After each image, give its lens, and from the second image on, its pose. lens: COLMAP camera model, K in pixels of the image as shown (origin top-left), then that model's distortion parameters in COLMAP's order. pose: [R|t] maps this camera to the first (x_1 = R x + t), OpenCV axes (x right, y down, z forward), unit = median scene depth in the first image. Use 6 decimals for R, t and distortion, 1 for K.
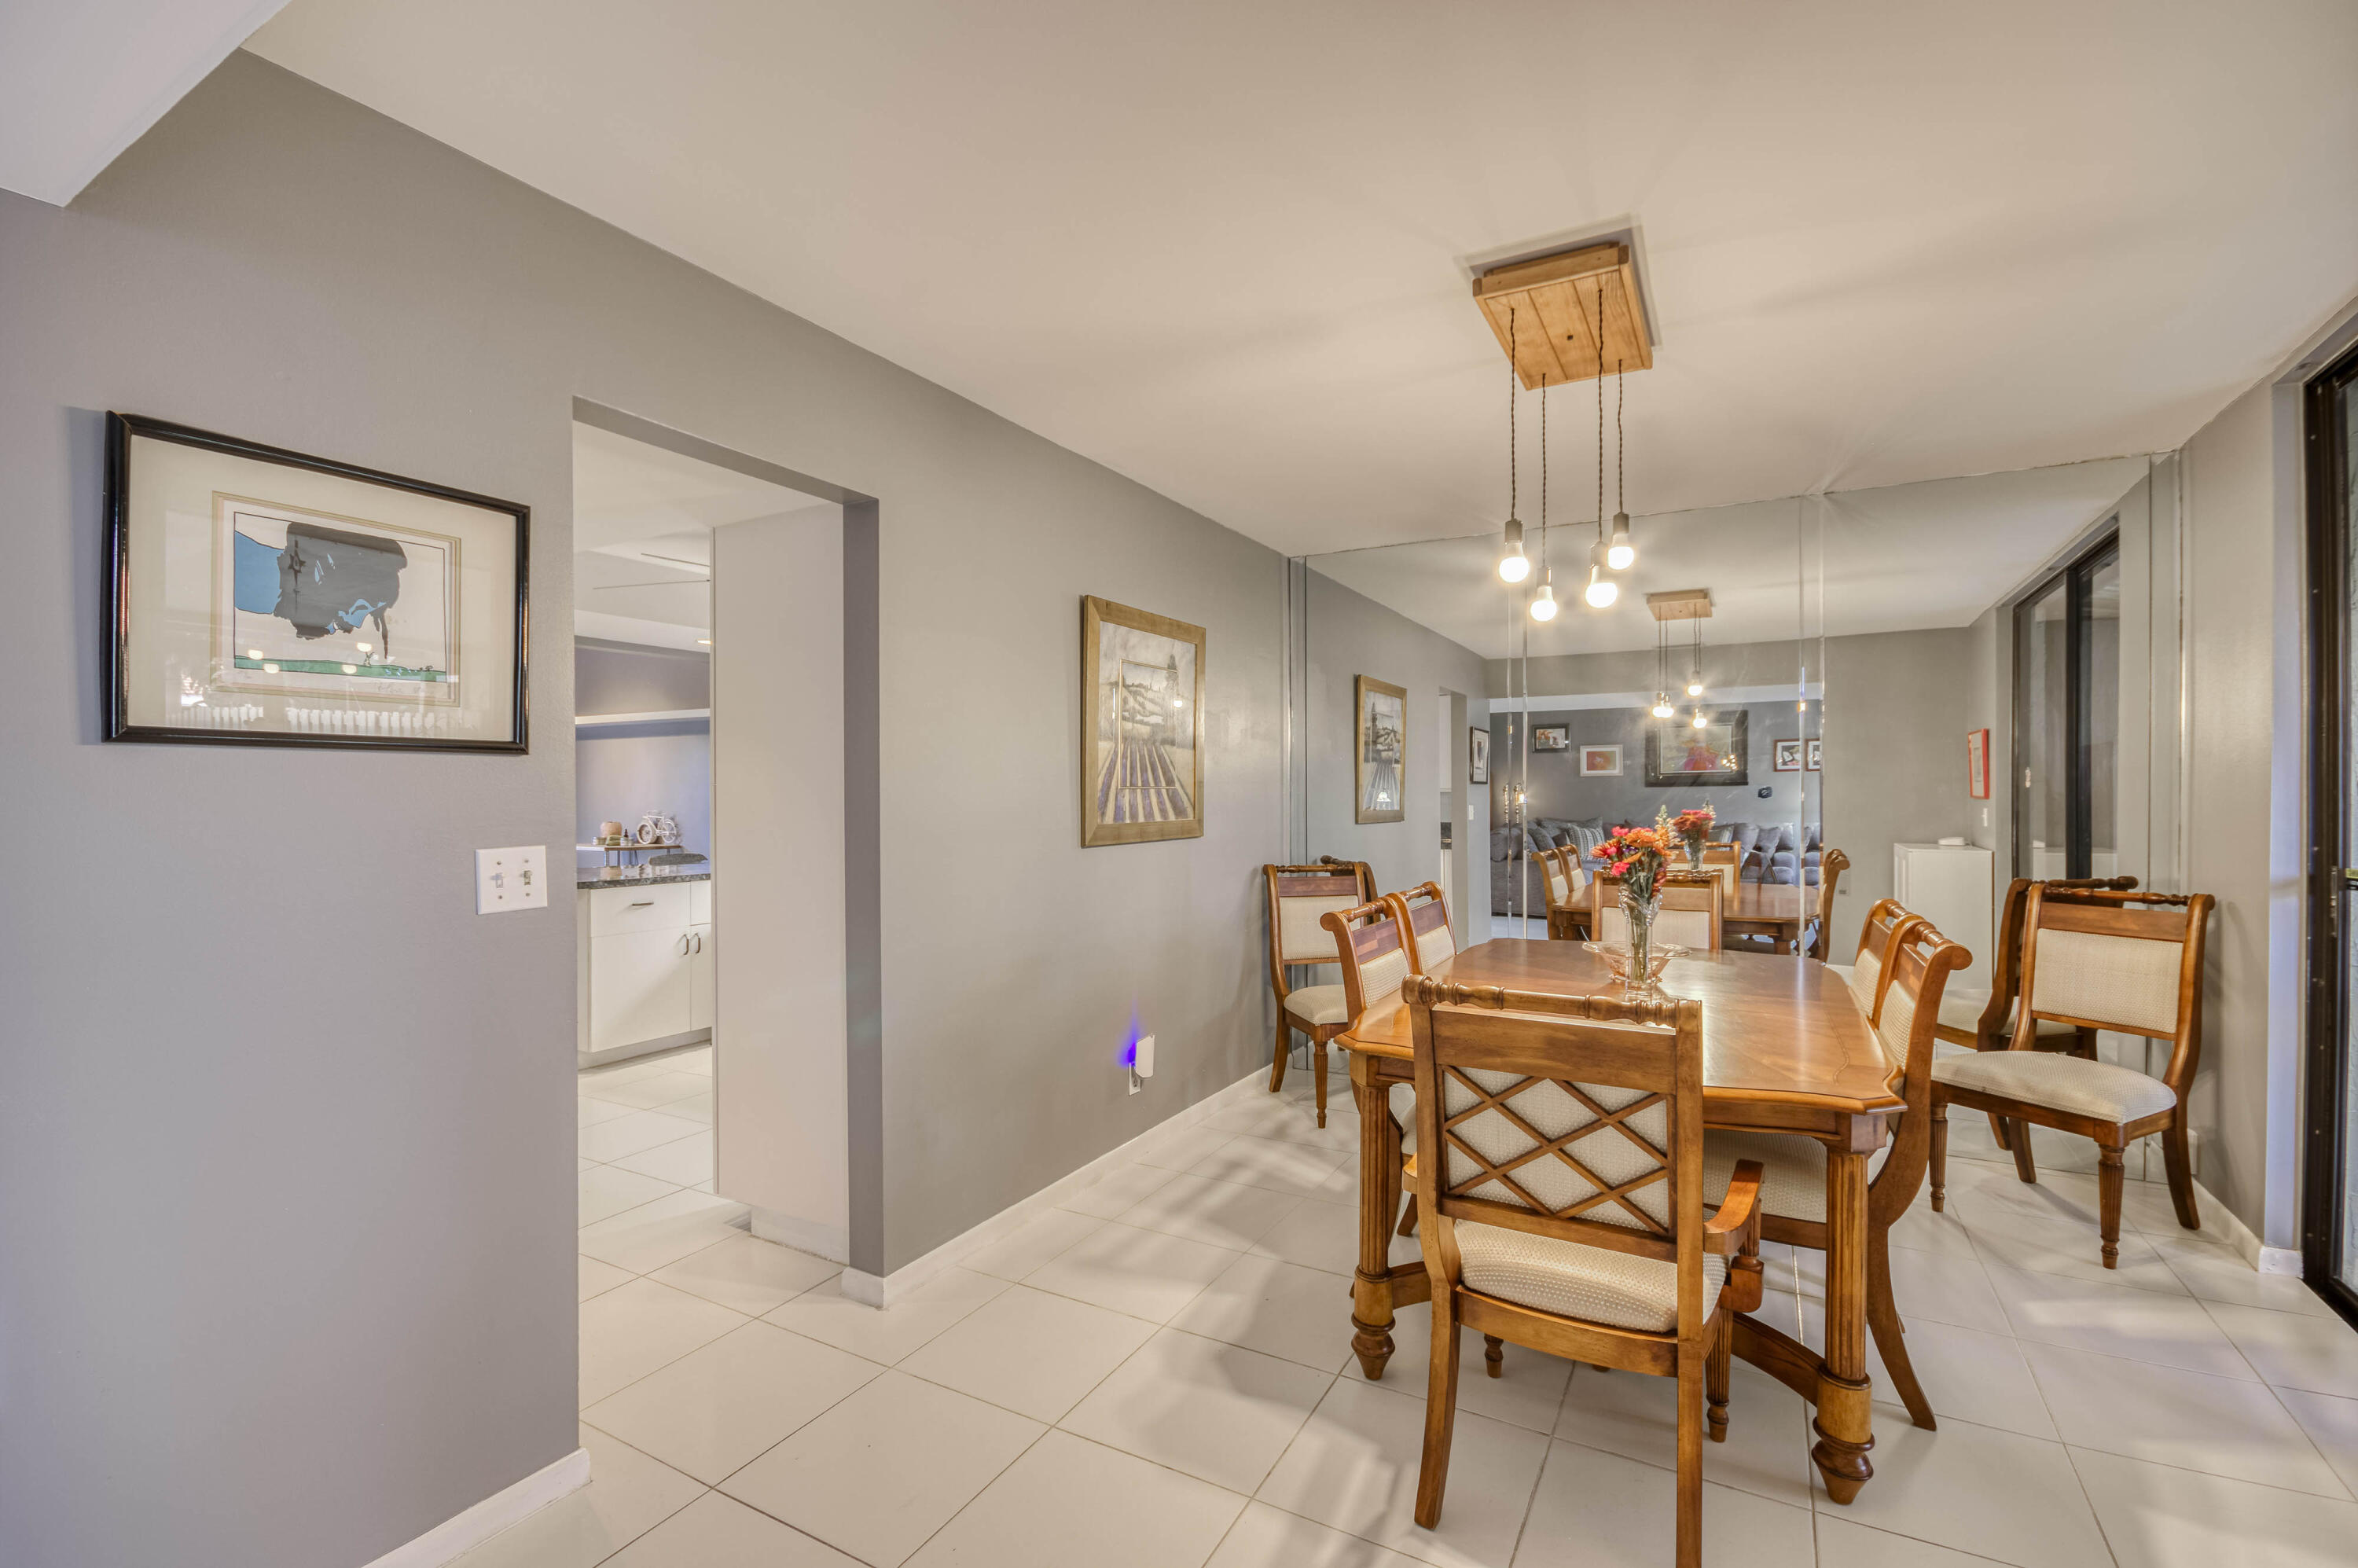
lens RADIAL K [[1046.8, 0, 1189.2], [0, 1046.8, 786.9], [0, 0, 1]] dist [-0.000804, -0.000559]
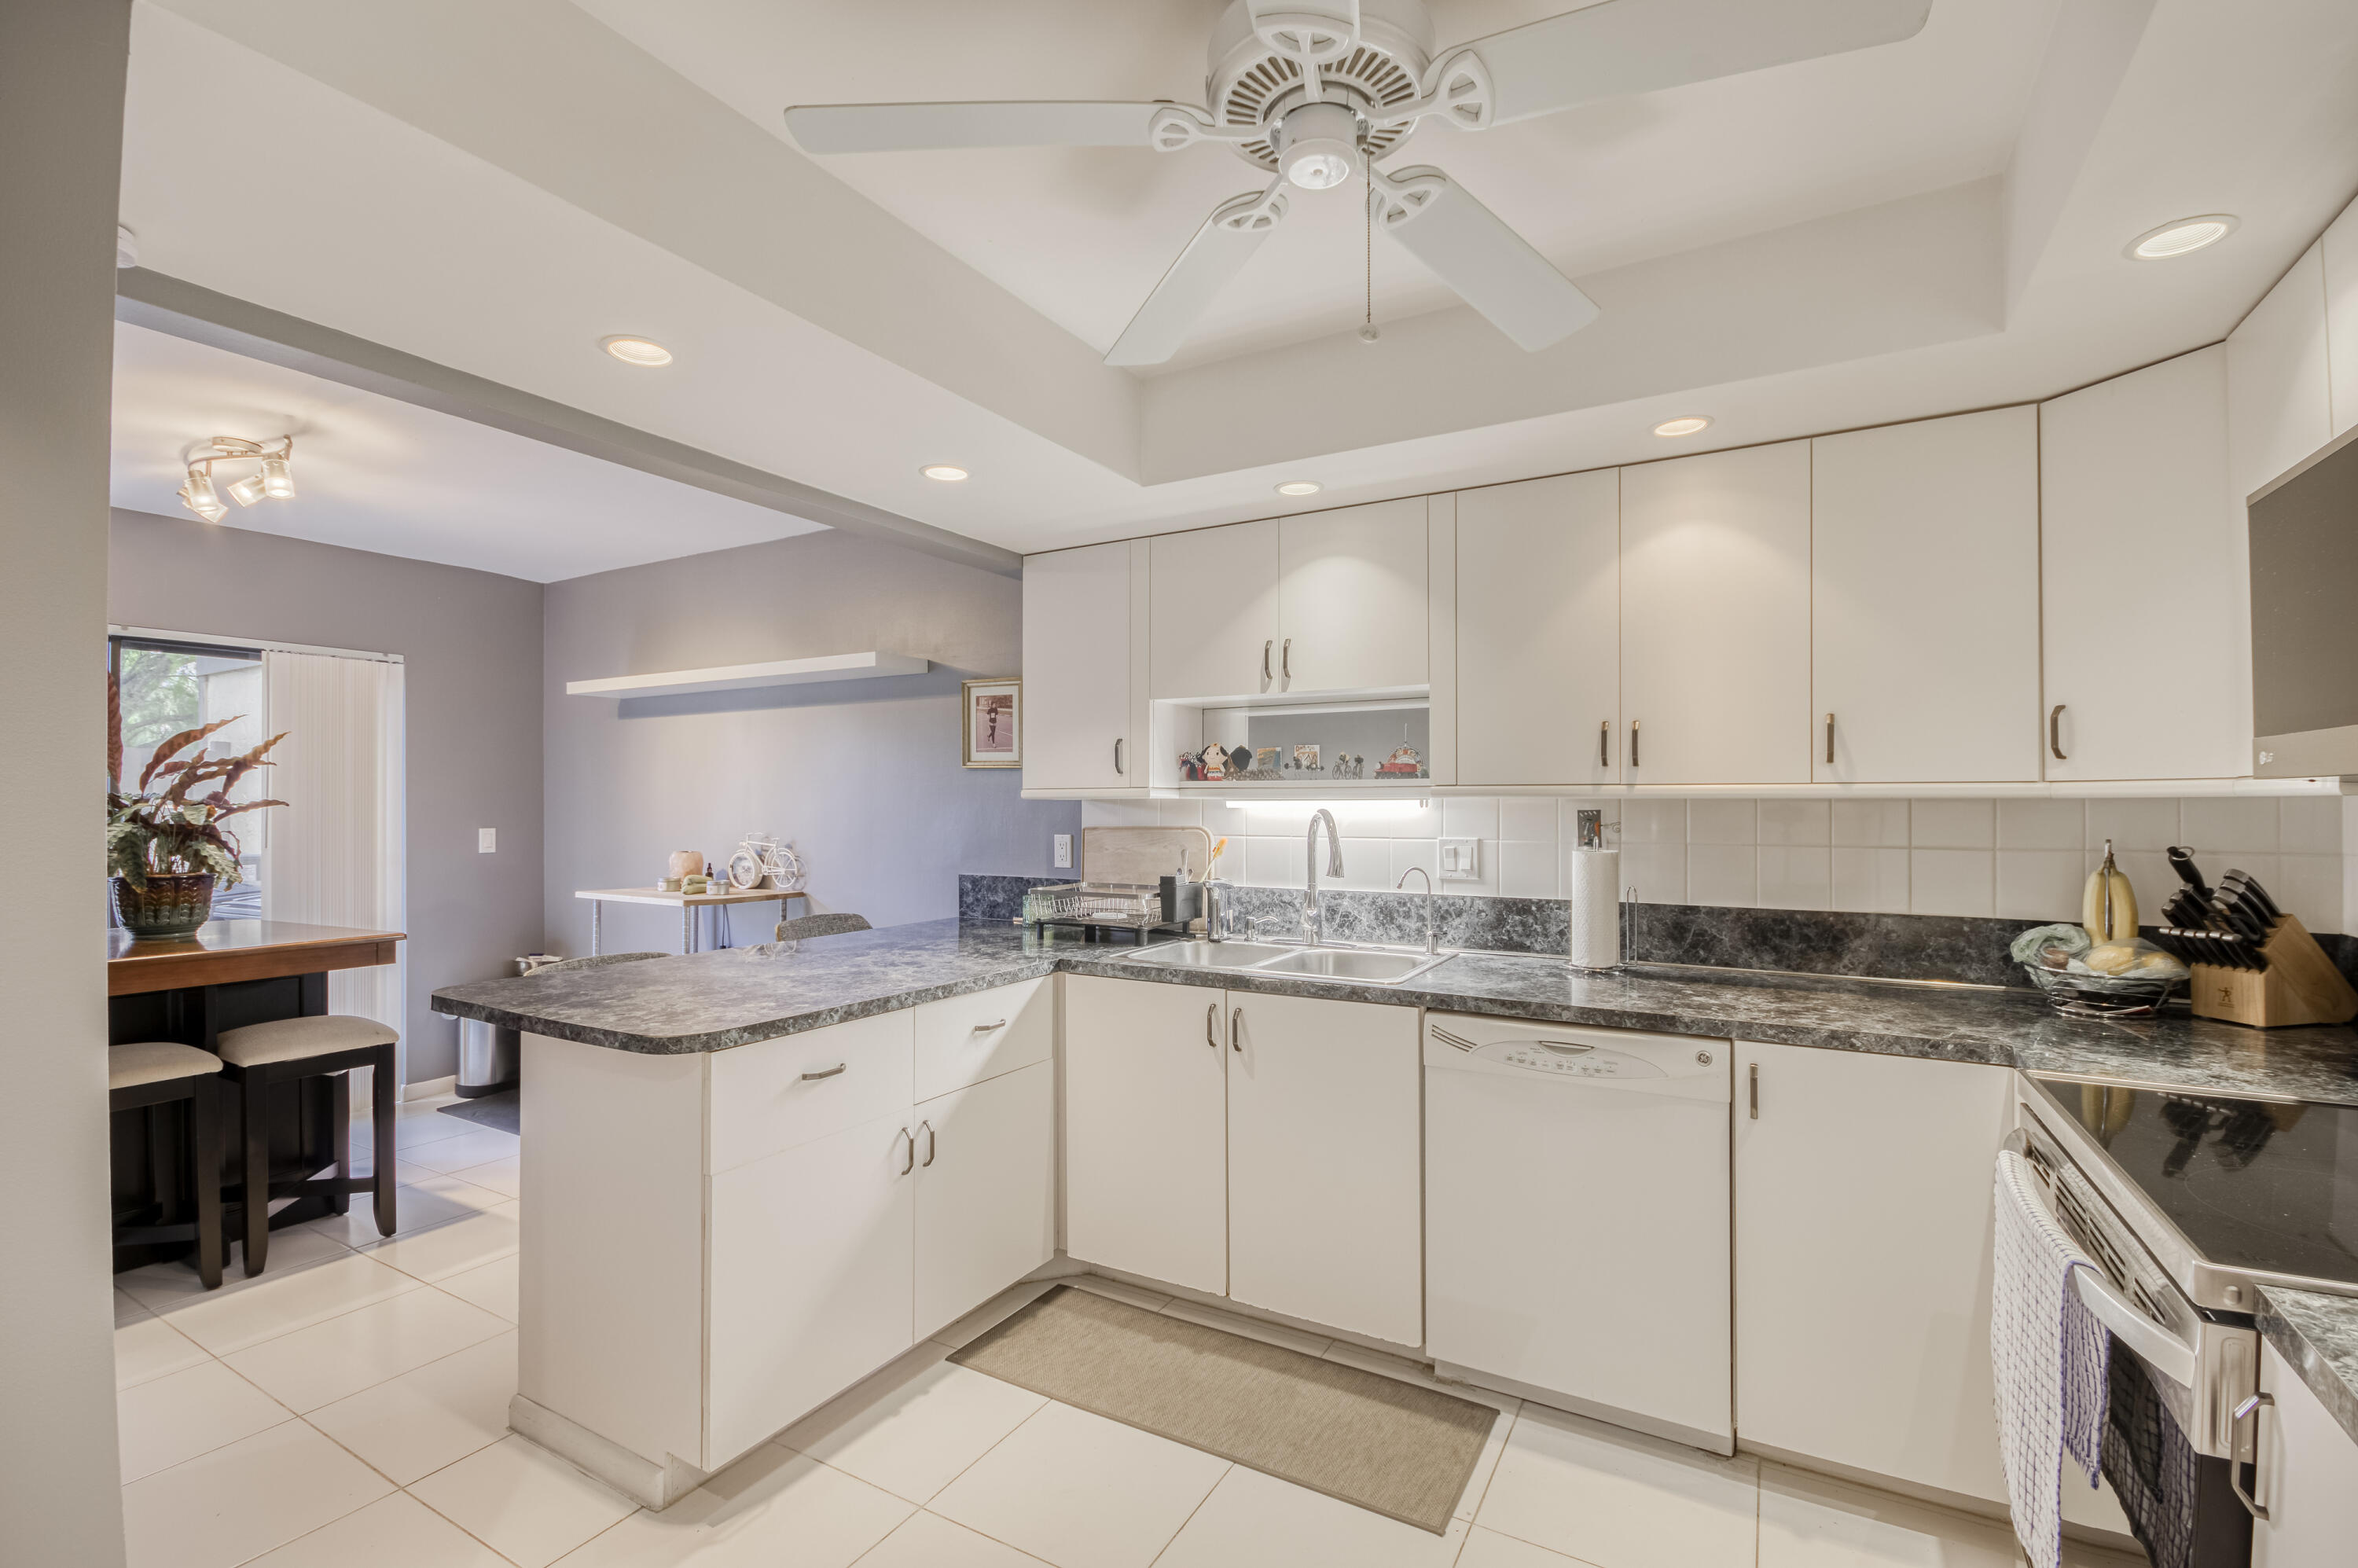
lens RADIAL K [[1046.8, 0, 1172.0], [0, 1046.8, 792.9], [0, 0, 1]] dist [-0.000804, -0.000559]
pose [[0.999798, -0.000031, -0.020110, -0.282211], [0.000022, 1.000000, -0.000404, 0.000149], [0.020110, 0.000404, 0.999798, 0.439024]]
